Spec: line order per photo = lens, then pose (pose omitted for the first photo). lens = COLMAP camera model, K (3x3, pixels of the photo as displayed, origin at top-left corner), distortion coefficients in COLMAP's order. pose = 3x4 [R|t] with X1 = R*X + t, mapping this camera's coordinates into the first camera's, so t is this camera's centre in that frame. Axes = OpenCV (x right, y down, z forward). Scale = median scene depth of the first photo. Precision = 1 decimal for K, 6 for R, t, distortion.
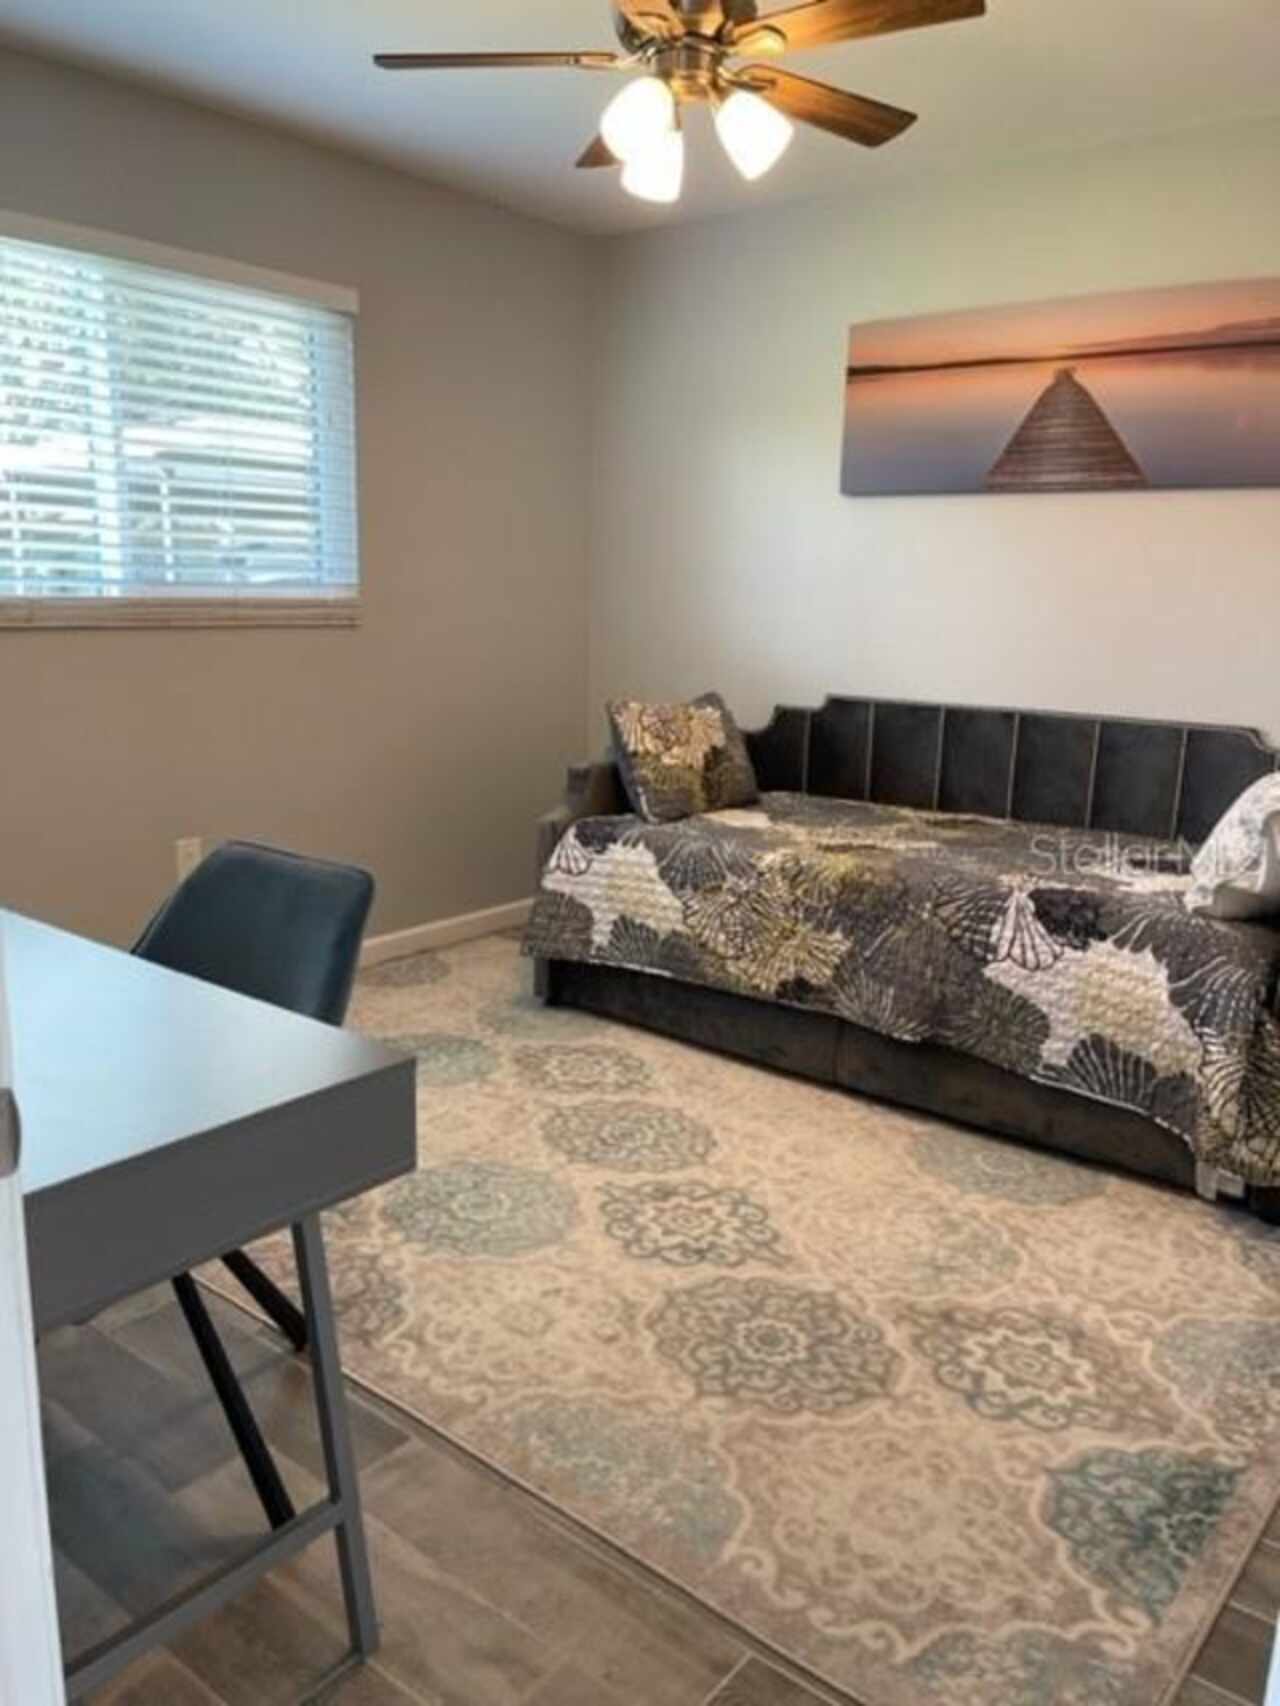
lens RADIAL K [[1320.9, 0, 621.4], [0, 1320.9, 850.0], [0, 0, 1]] dist [0.183028, -0.427898]
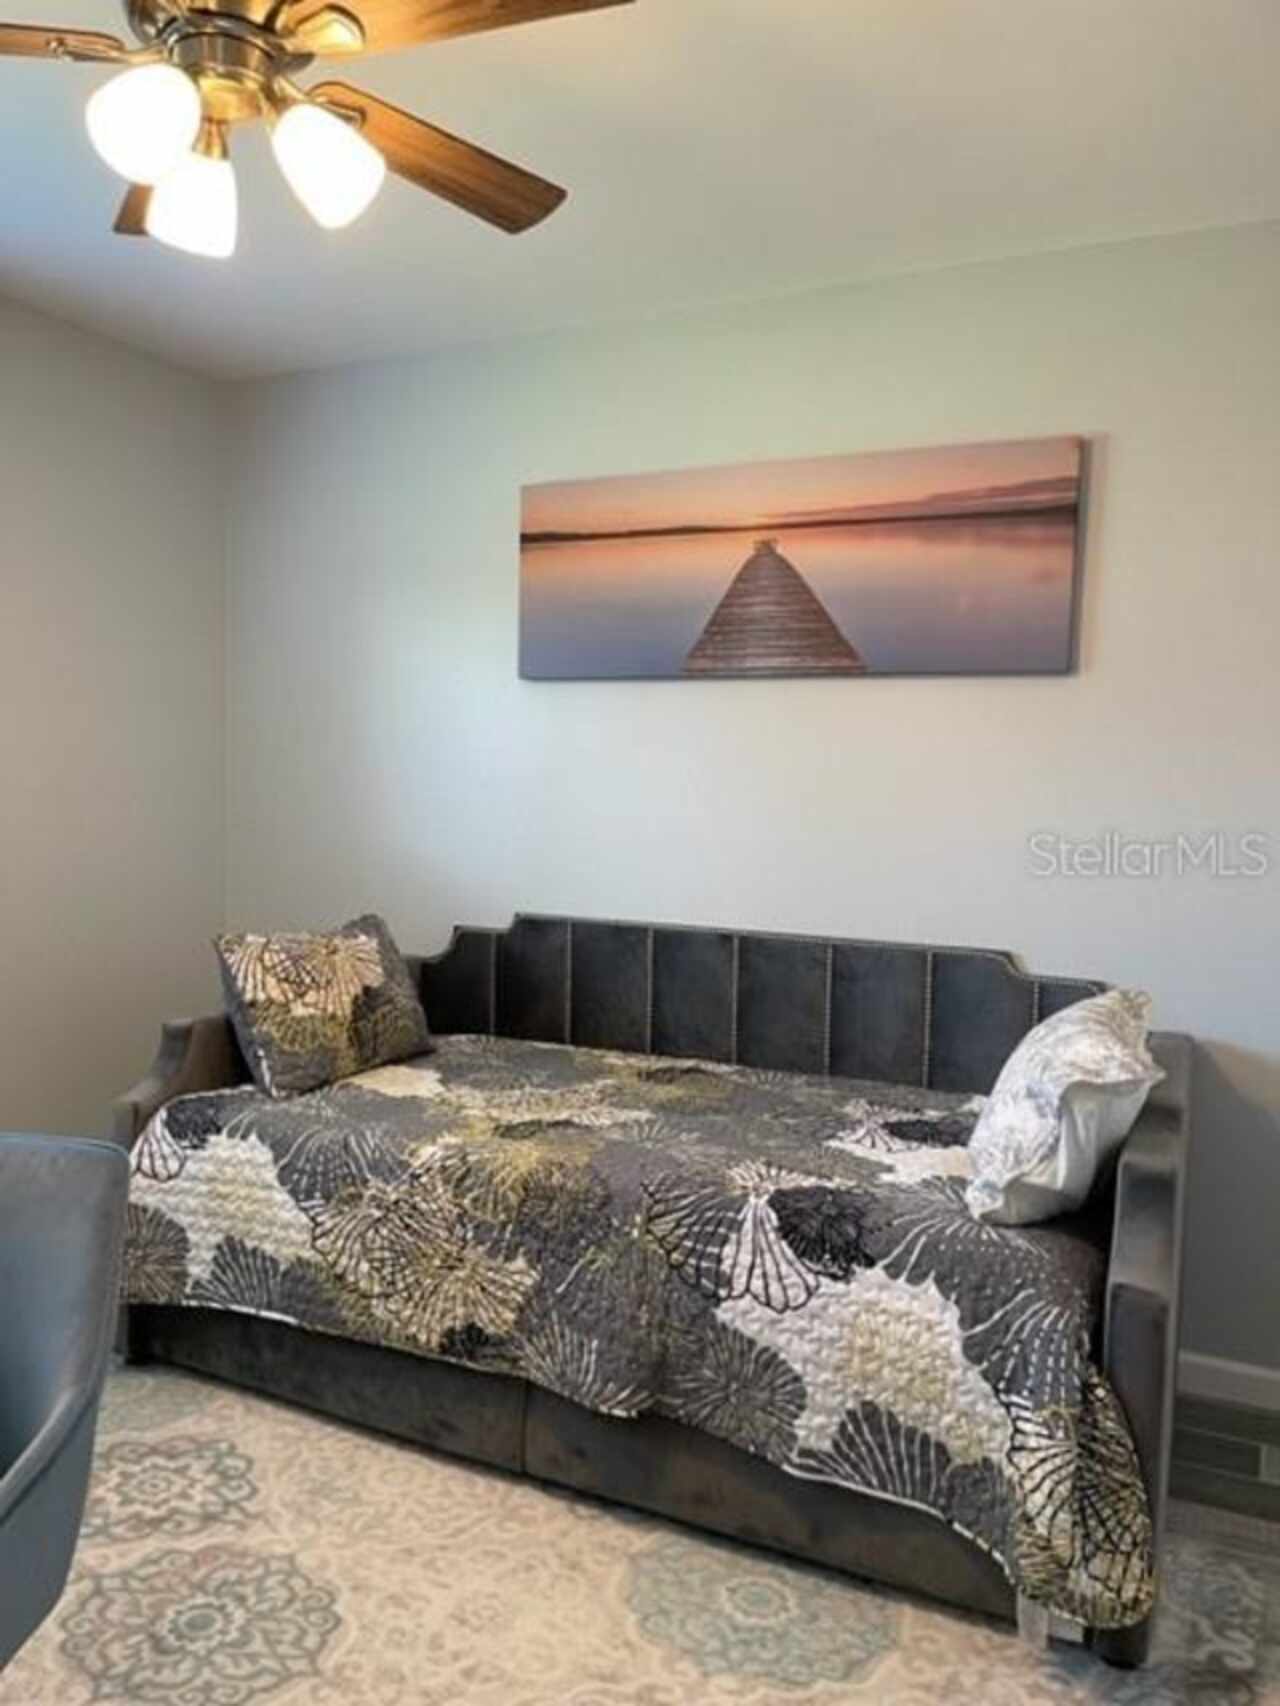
lens RADIAL K [[1287.4, 0, 629.5], [0, 1287.4, 864.2], [0, 0, 1]] dist [0.077935, -0.098499]
pose [[0.978121, -0.016532, 0.207381, 0.077203], [0.042861, 0.991465, -0.123122, -0.059400], [-0.203576, 0.129317, 0.970481, 0.273324]]
